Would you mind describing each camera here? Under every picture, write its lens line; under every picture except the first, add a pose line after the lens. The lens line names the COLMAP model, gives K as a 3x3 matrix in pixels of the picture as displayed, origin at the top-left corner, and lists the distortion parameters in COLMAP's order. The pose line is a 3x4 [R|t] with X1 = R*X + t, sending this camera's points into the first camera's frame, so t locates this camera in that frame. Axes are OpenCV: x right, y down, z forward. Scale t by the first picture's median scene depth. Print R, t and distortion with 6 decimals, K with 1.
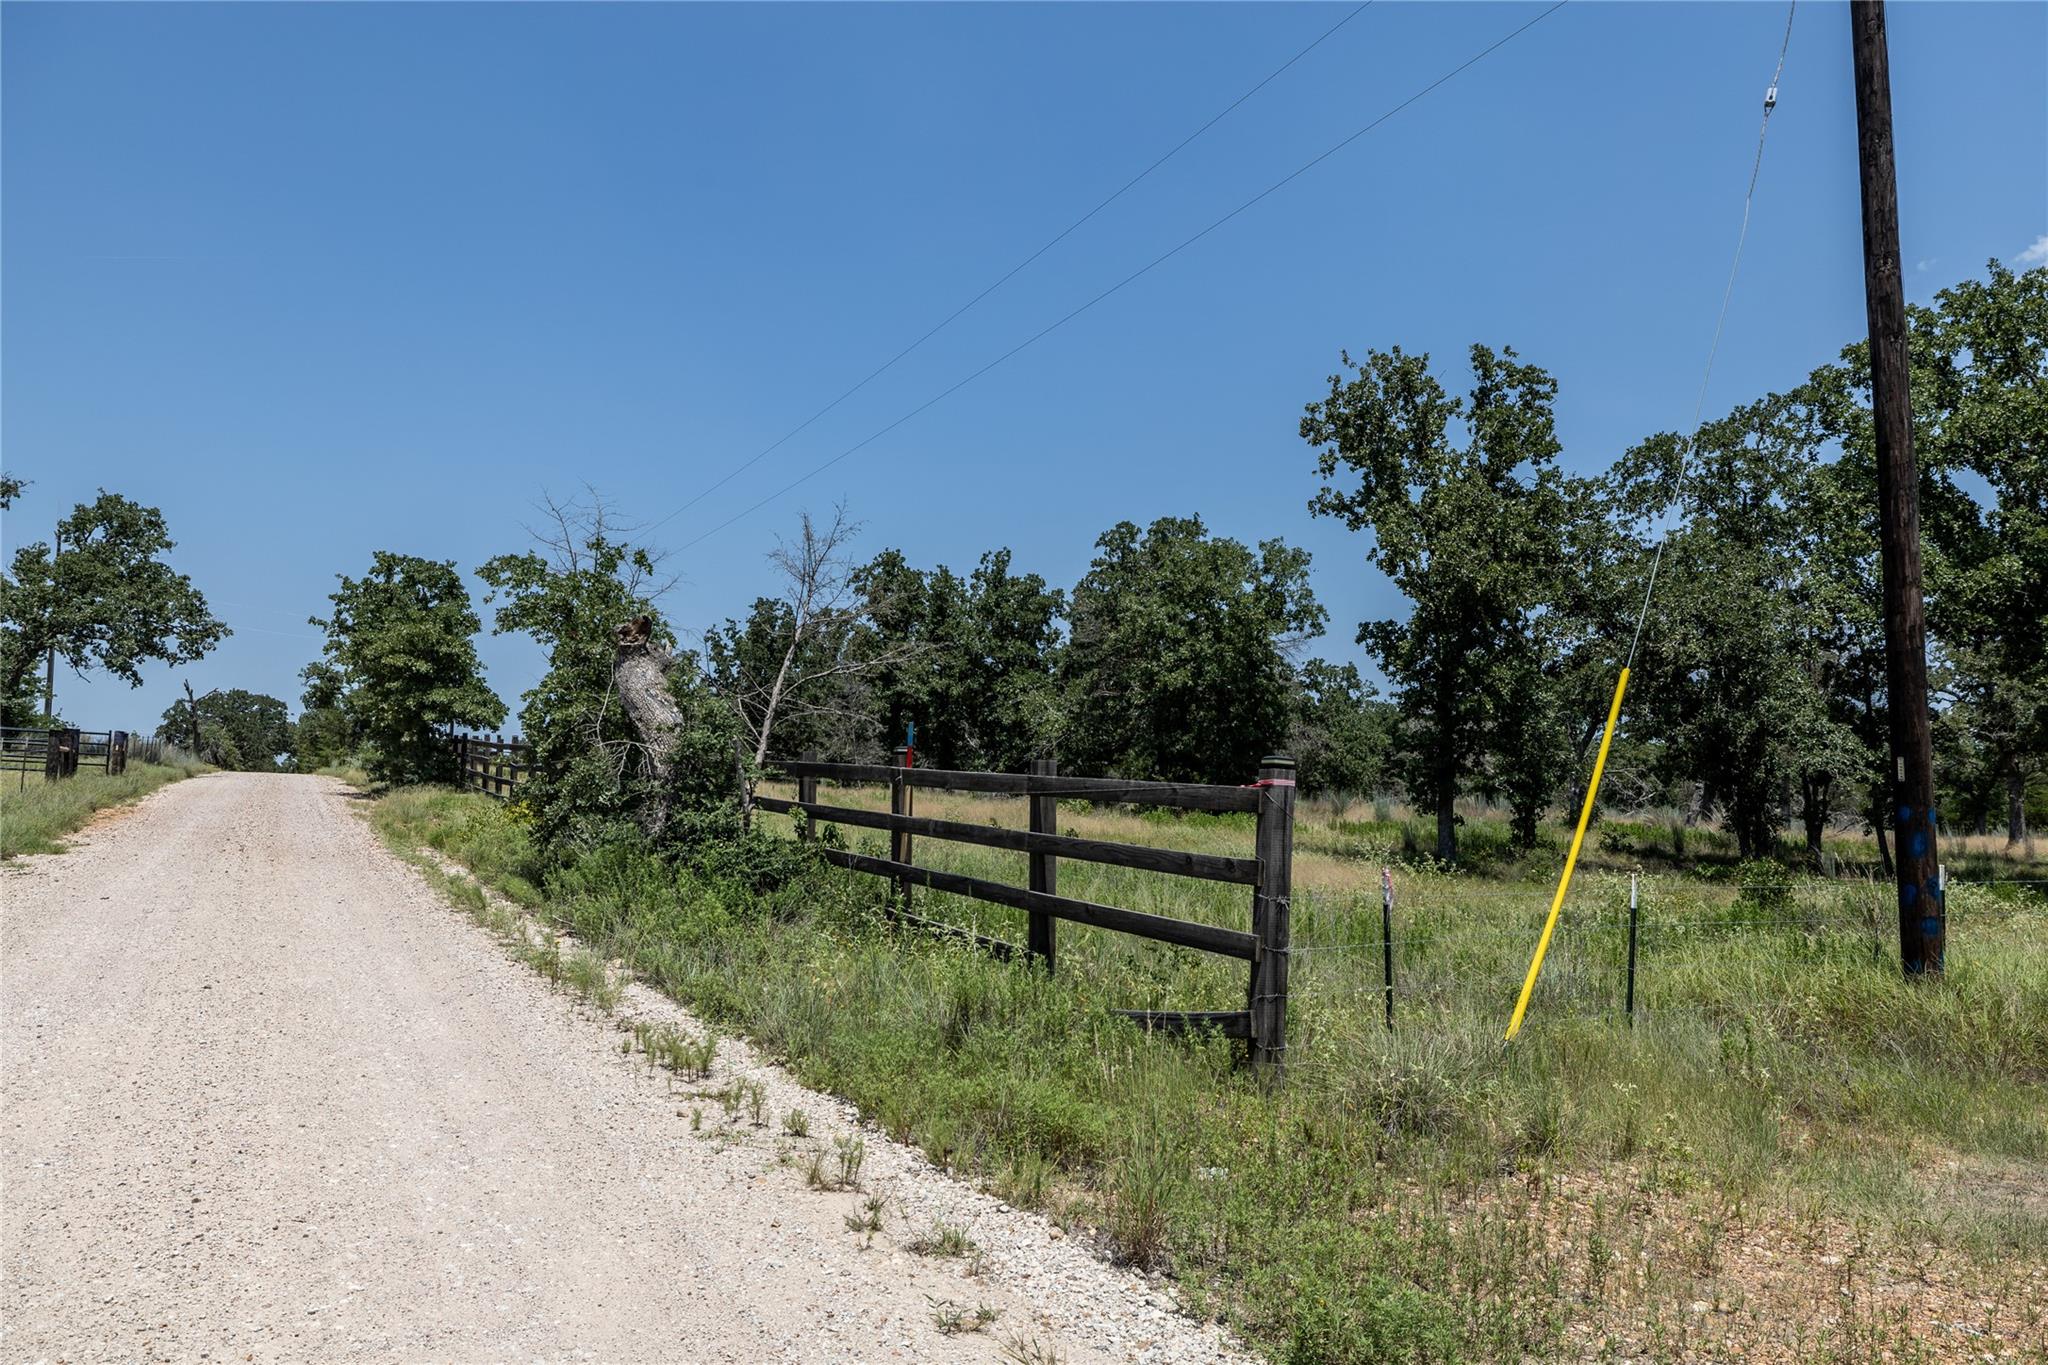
lens RADIAL K [[1374.8, 0, 1024.0], [0, 1374.8, 682.5], [0, 0, 1]] dist [-0.005509, -0.000359]
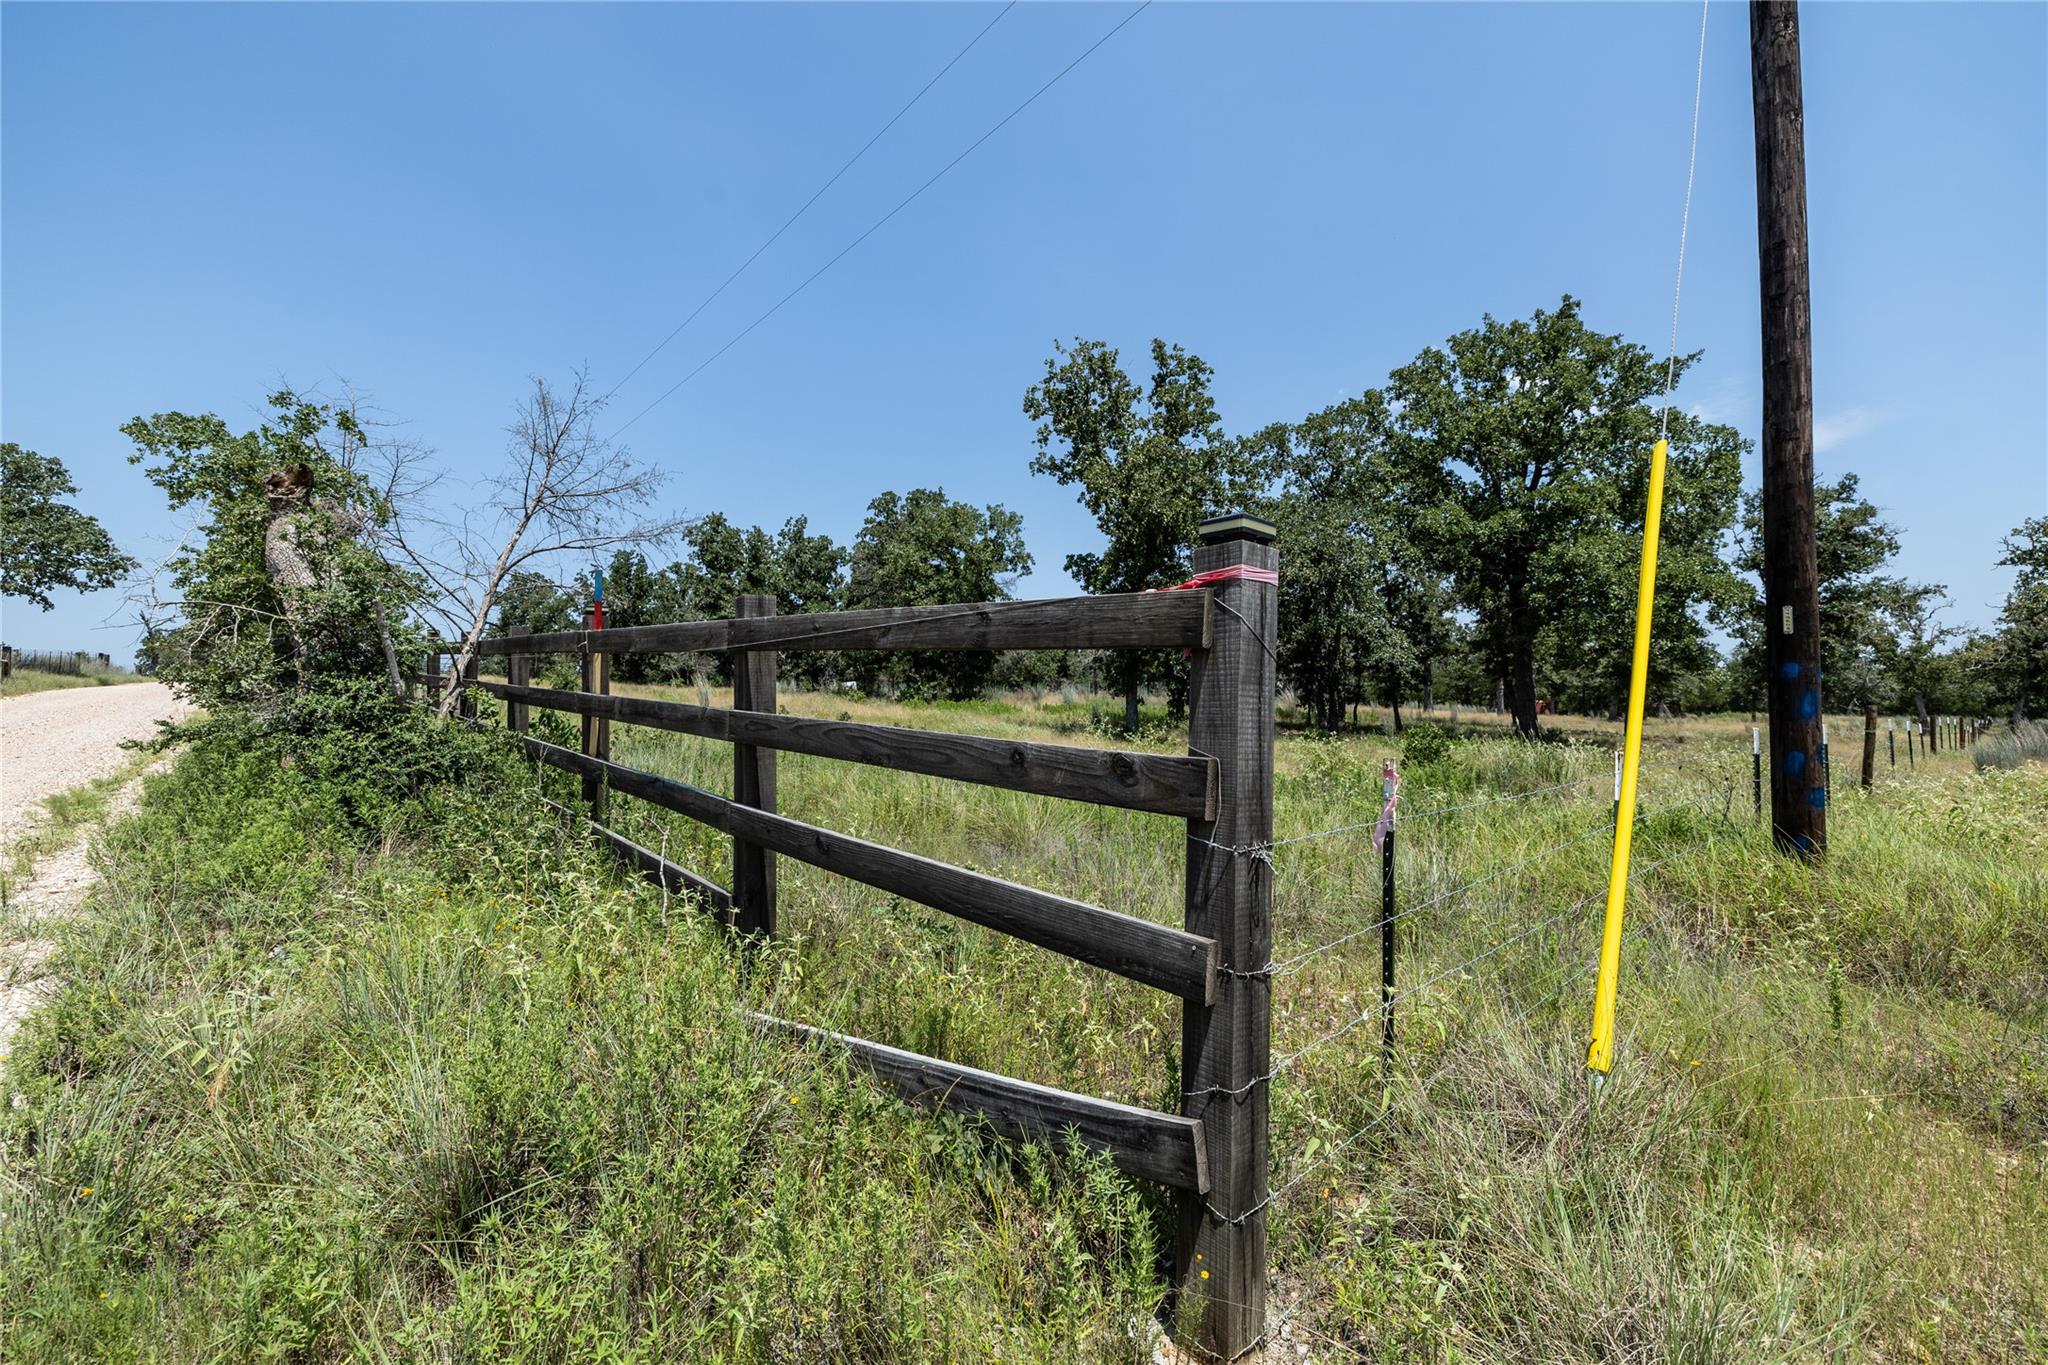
lens RADIAL K [[853.4, 0, 1024.0], [0, 853.4, 682.5], [0, 0, 1]] dist [-0.001750, -0.000333]
pose [[0.974089, -0.011297, 0.225881, 0.011476], [-0.004487, 0.997590, 0.069240, 0.017245], [-0.226119, -0.068459, 0.971691, 0.148485]]
